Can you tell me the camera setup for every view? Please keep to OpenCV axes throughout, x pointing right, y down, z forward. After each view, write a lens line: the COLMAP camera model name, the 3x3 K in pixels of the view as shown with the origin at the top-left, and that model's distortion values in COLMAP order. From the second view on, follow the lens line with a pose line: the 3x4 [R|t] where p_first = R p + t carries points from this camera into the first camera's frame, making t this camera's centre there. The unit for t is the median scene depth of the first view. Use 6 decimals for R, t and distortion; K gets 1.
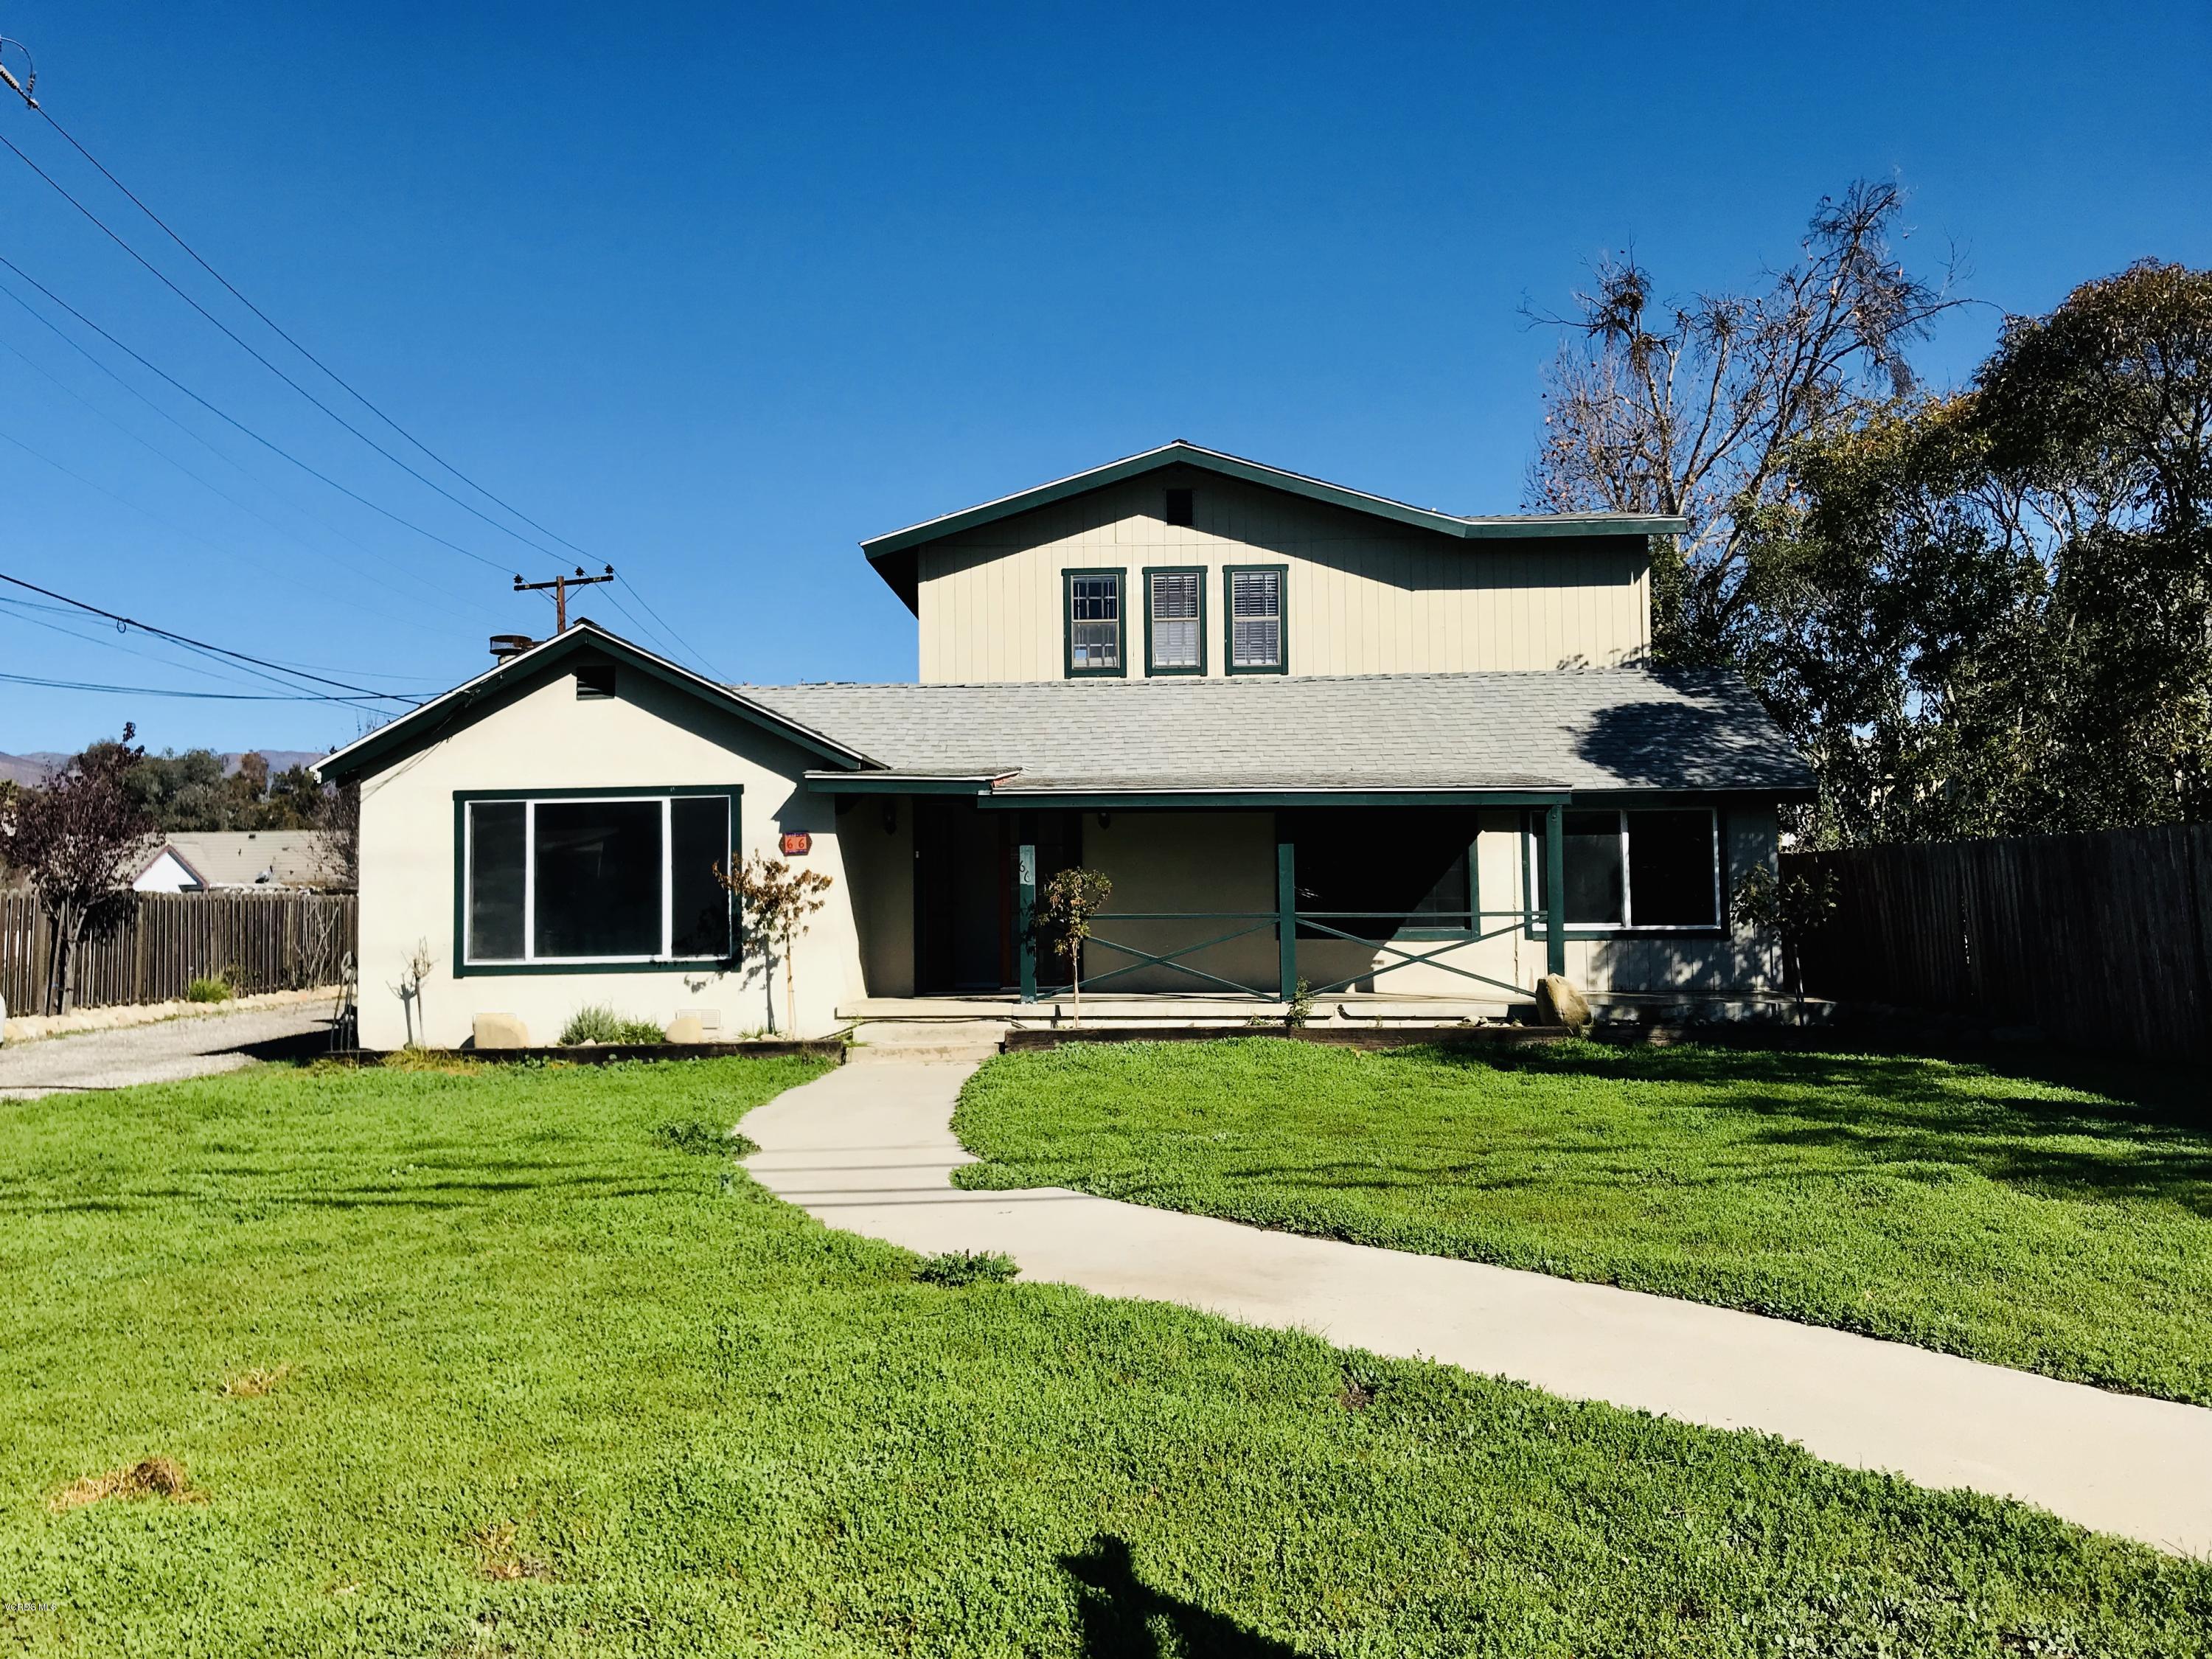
lens RADIAL K [[1823.2, 0, 1118.4], [0, 1823.2, 833.7], [0, 0, 1]] dist [0.040105, -0.039487]
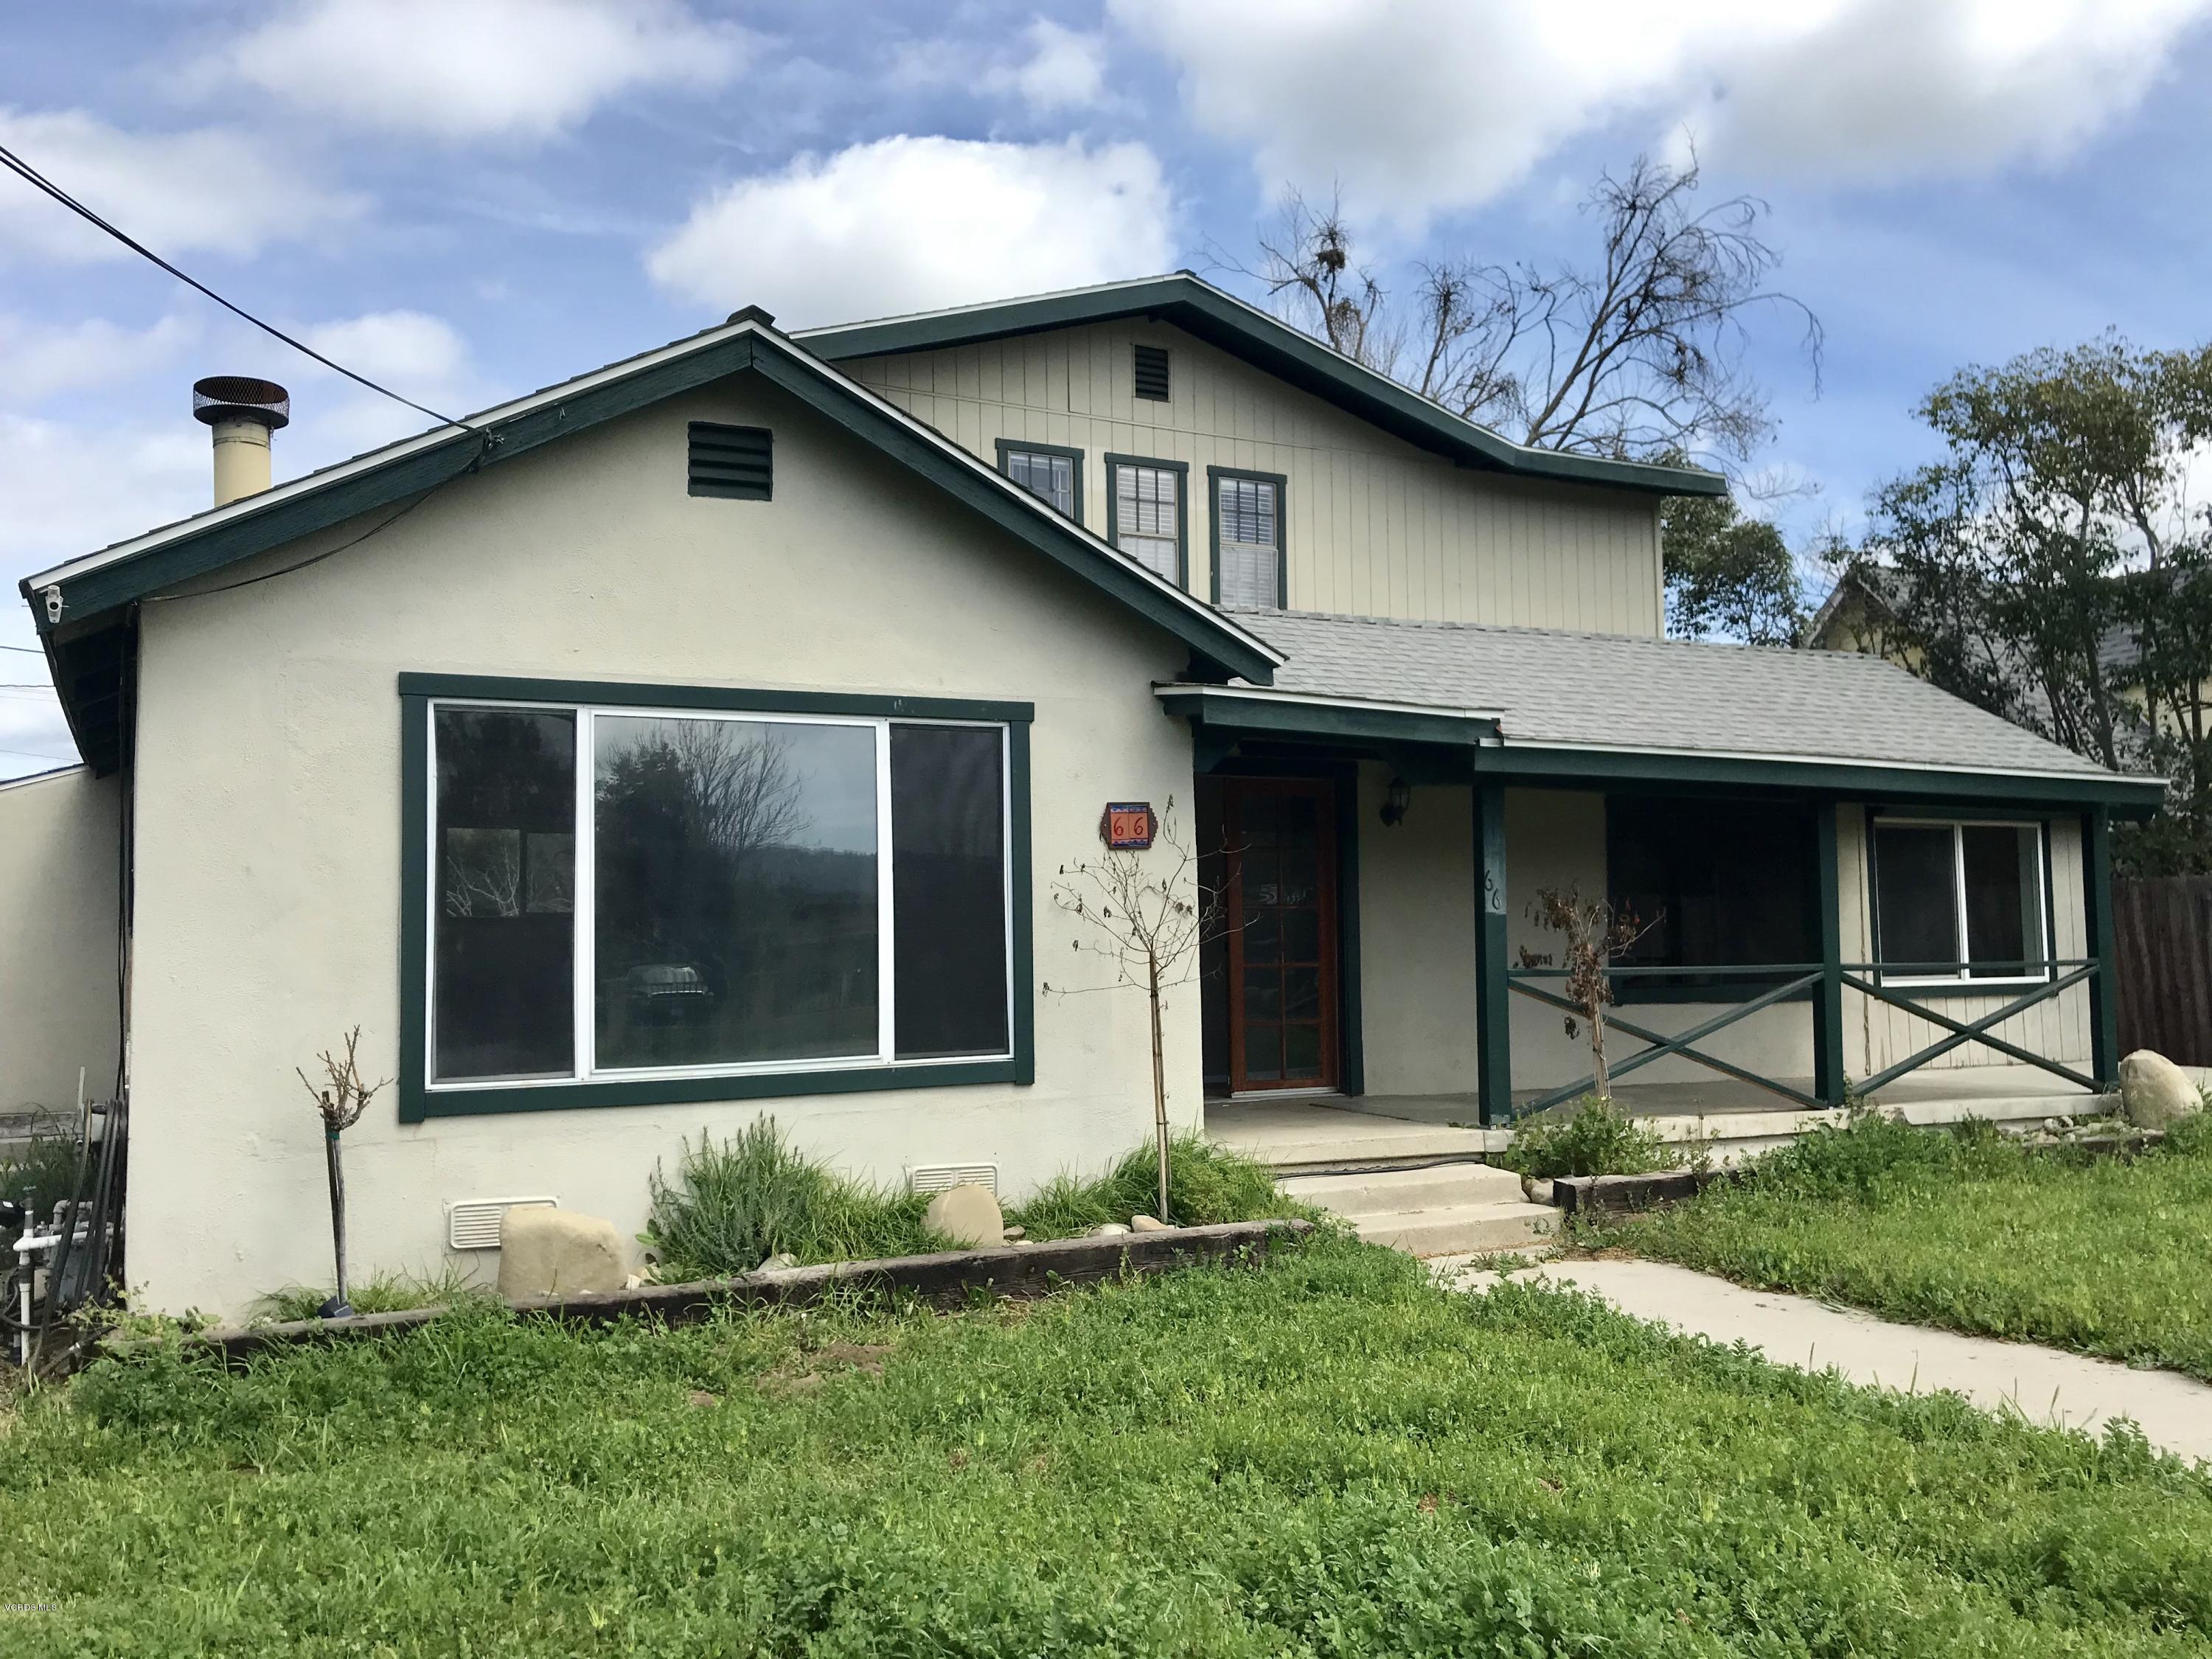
lens RADIAL K [[1823.2, 0, 1095.3], [0, 1823.2, 821.5], [0, 0, 1]] dist [0.040105, -0.039487]
pose [[0.877345, 0.034090, 0.478647, -0.422722], [-0.017420, 0.999078, -0.039227, 0.023641], [-0.479543, 0.026078, 0.877131, 0.559077]]
